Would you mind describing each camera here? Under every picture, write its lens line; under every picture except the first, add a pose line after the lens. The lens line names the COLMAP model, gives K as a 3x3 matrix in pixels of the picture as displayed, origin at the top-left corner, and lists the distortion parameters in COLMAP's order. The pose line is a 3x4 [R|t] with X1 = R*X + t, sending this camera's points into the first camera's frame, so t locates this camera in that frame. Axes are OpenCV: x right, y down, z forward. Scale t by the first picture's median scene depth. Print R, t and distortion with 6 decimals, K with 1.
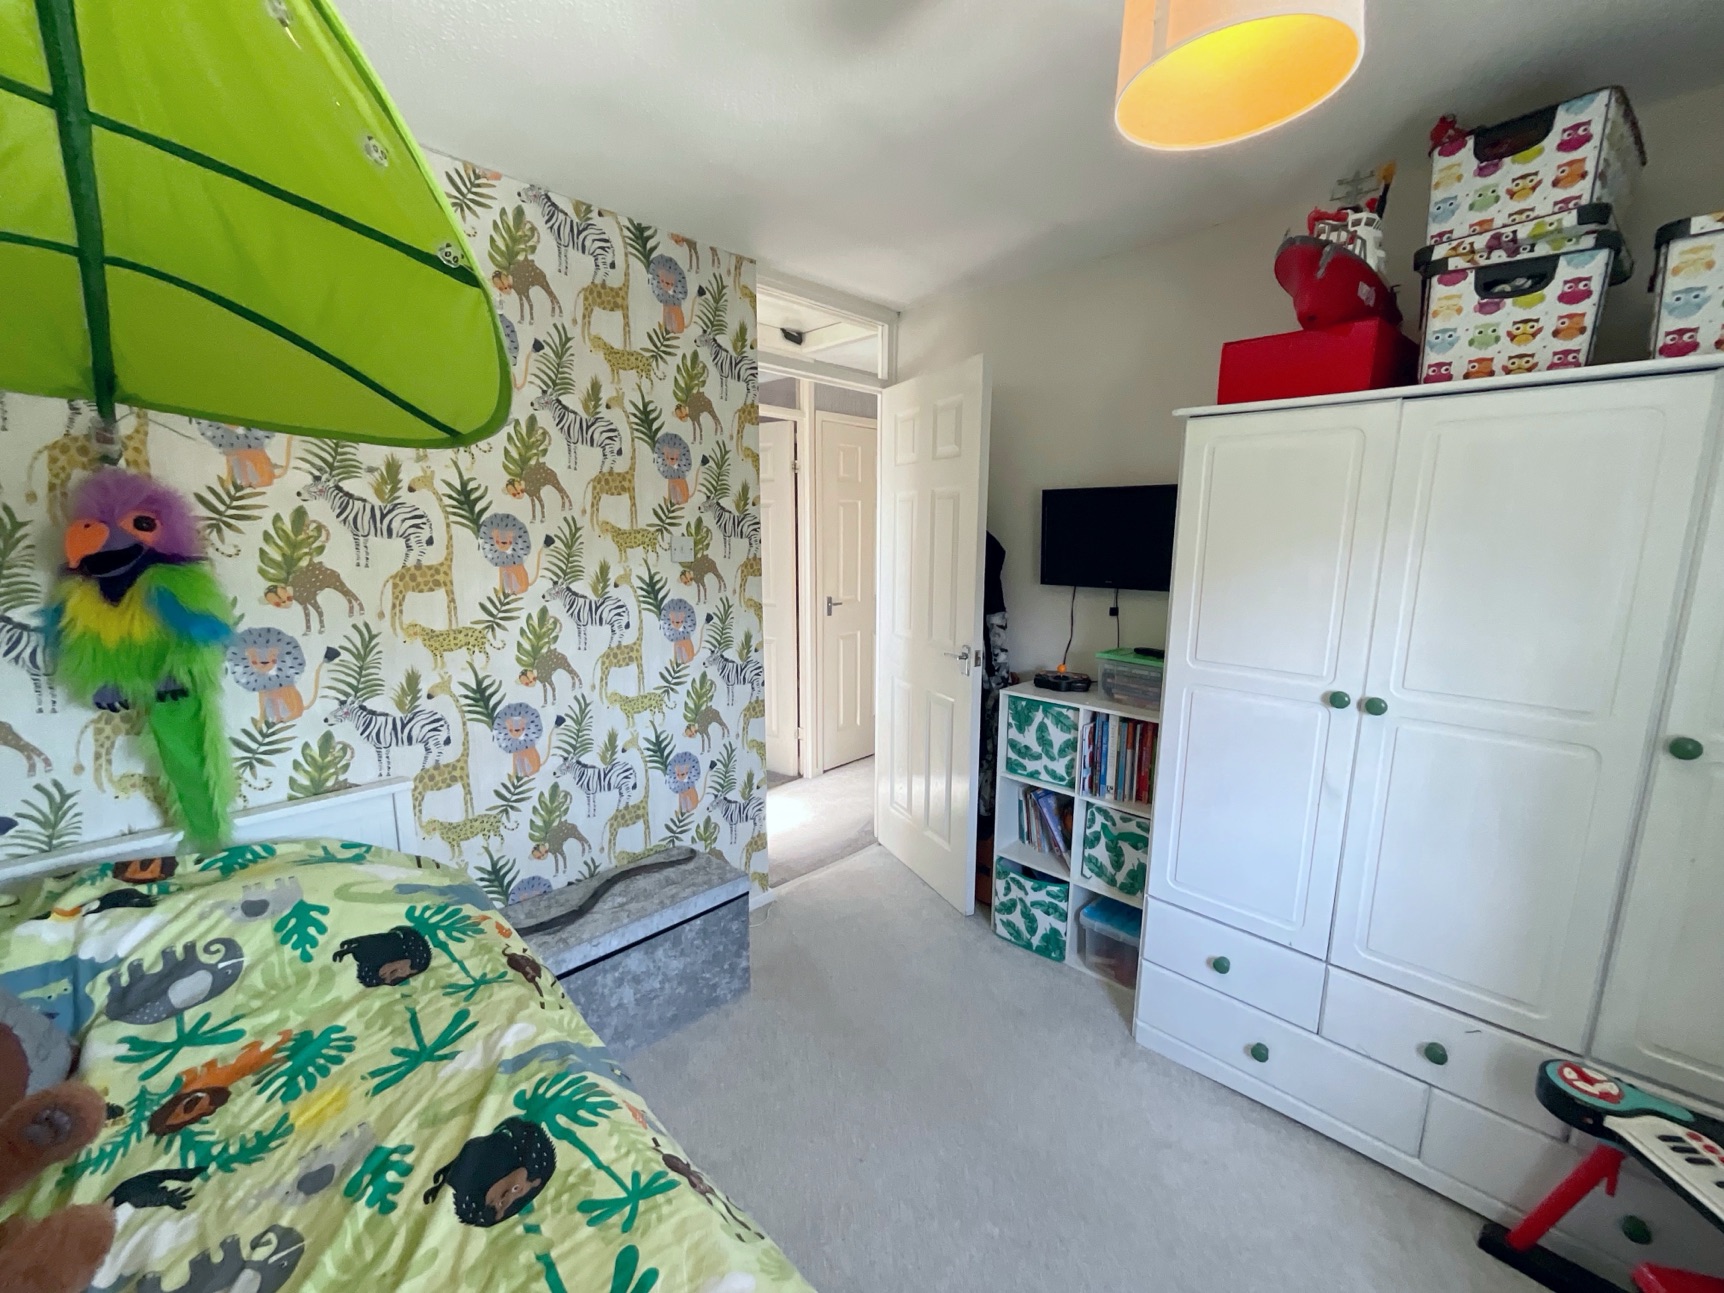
lens RADIAL K [[700.6, 0, 863.9], [0, 700.6, 645.4], [0, 0, 1]] dist [0.001496, -0.000182]
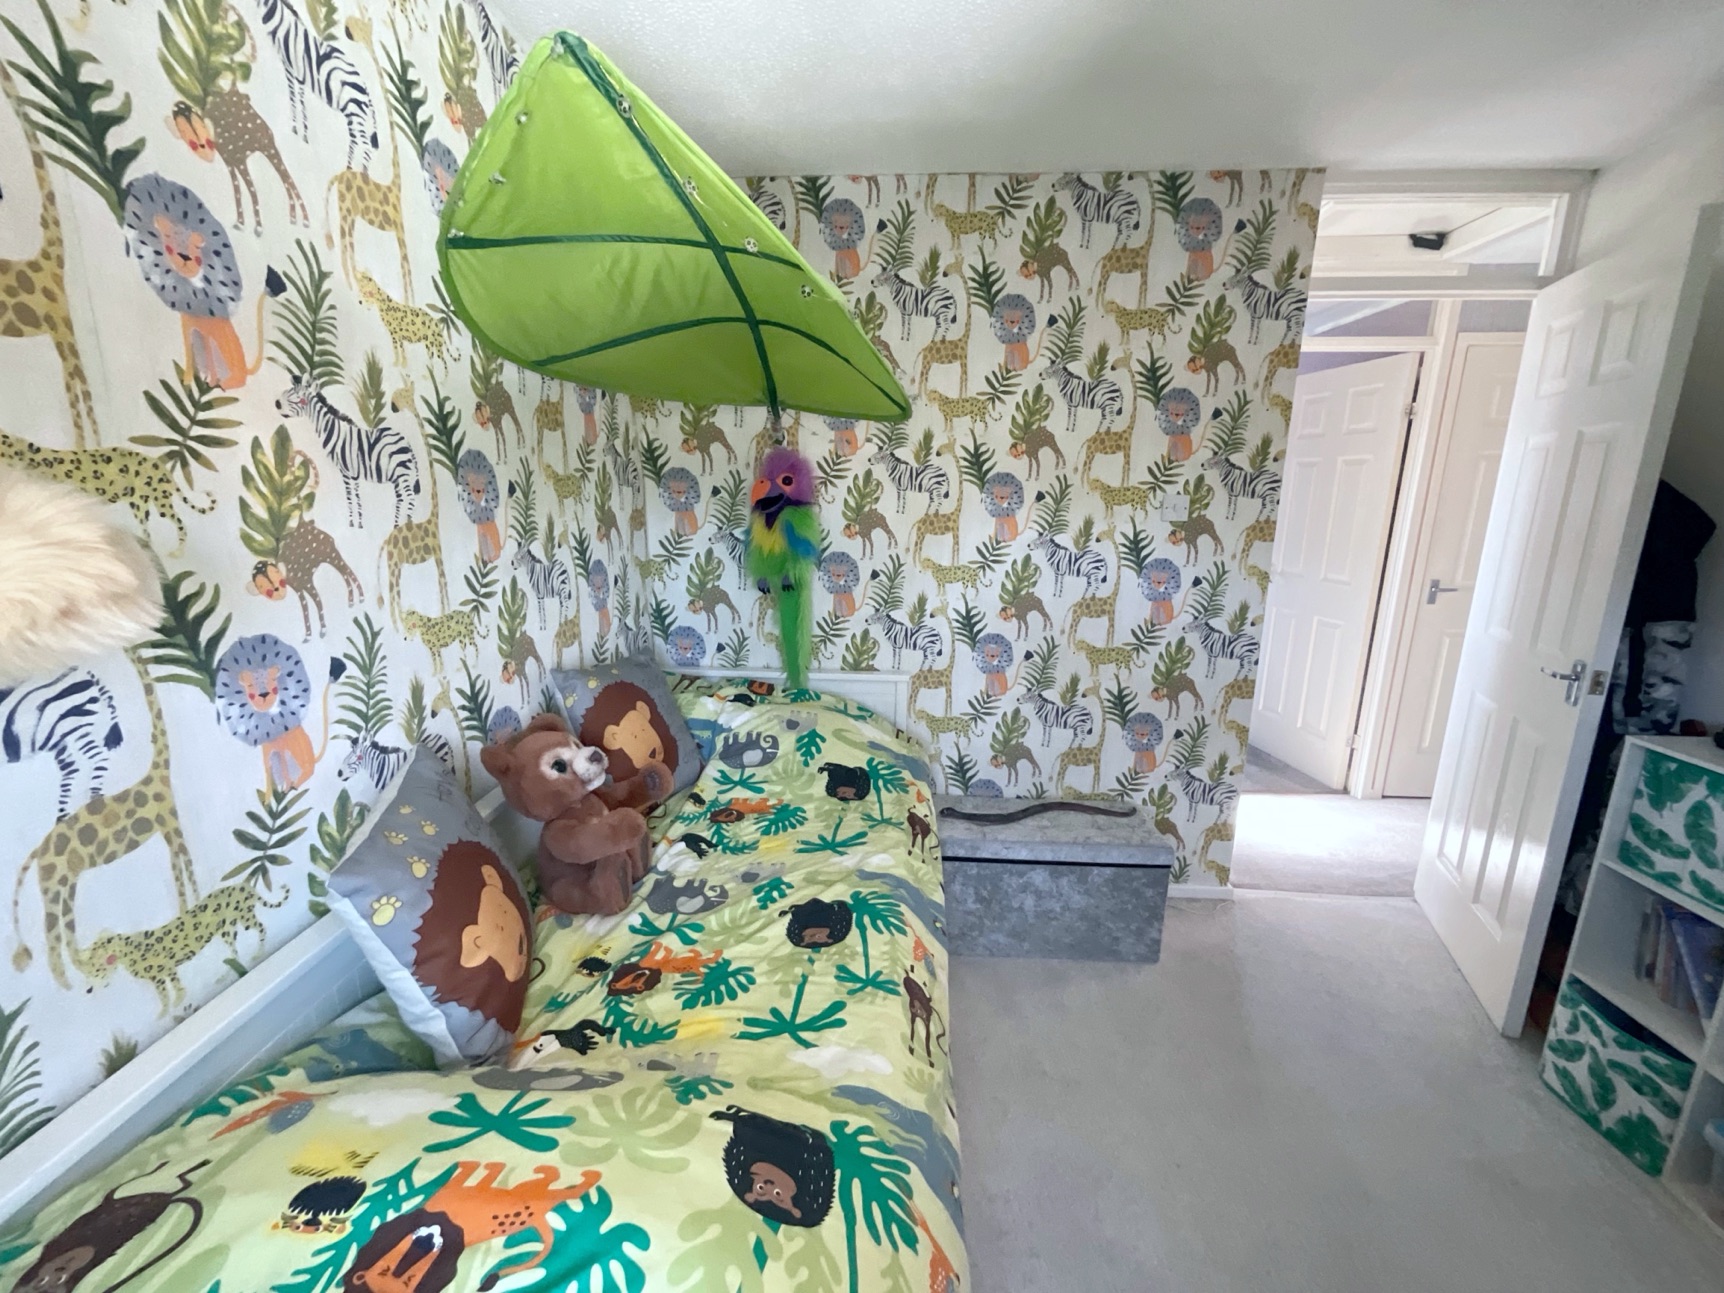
lens RADIAL K [[699.7, 0, 862.0], [0, 699.7, 646.5], [0, 0, 1]] dist [-0.000774, 0.000171]
pose [[0.656281, 0.168312, -0.735504, 0.267419], [-0.130603, 0.985428, 0.108969, 0.004653], [0.743127, 0.024545, 0.668700, 0.039605]]
